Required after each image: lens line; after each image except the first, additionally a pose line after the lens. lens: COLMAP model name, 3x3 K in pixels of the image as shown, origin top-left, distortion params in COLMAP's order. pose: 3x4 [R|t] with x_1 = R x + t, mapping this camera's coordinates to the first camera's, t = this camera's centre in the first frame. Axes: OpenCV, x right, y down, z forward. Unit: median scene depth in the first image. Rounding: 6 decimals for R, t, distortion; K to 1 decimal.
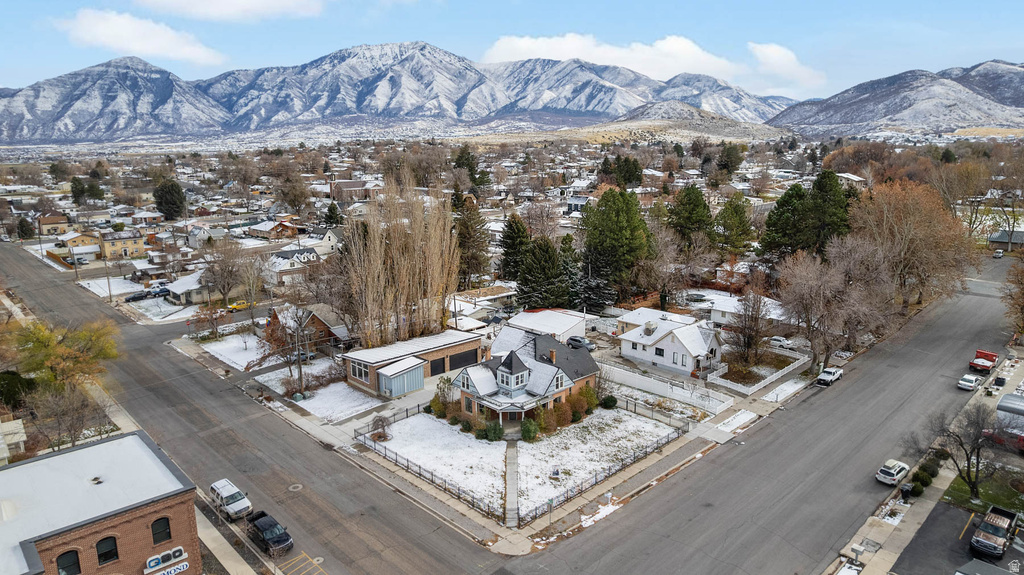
lens RADIAL K [[658.5, 0, 514.5], [0, 658.5, 291.2], [0, 0, 1]] dist [-0.077017, 0.068347]
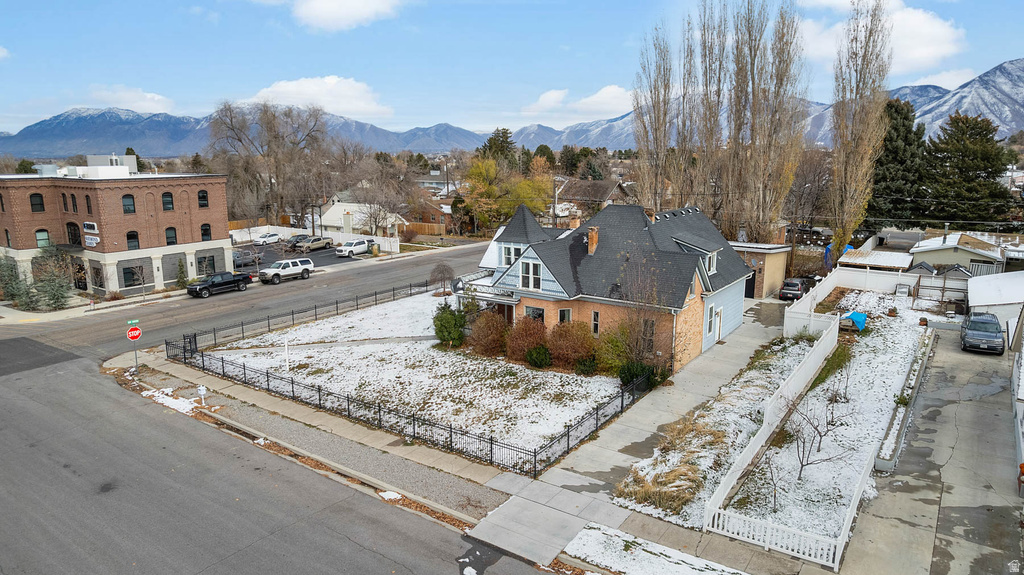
lens RADIAL K [[658.5, 0, 514.5], [0, 658.5, 291.2], [0, 0, 1]] dist [-0.077017, 0.068347]
pose [[0.192884, 0.210119, -0.958460, 0.572199], [-0.210435, 0.962933, 0.168751, 0.070770], [0.958391, 0.169144, 0.229951, 0.912079]]
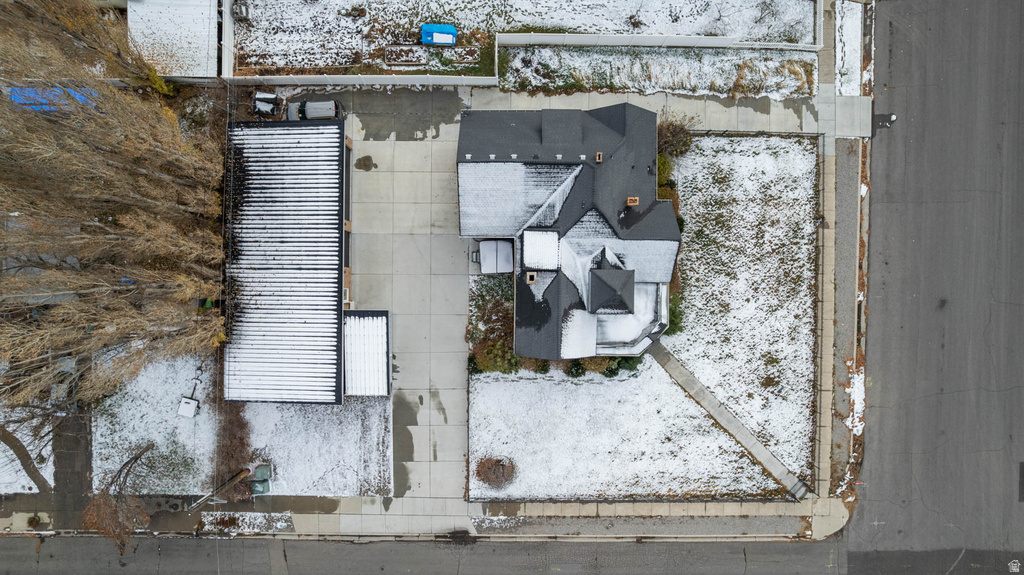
lens RADIAL K [[658.5, 0, 514.5], [0, 658.5, 291.2], [0, 0, 1]] dist [-0.077017, 0.068347]
pose [[0.699492, -0.714570, 0.010008, -0.068925], [0.137005, 0.147833, 0.979477, -0.455427], [-0.701384, -0.683765, 0.201308, 0.992238]]
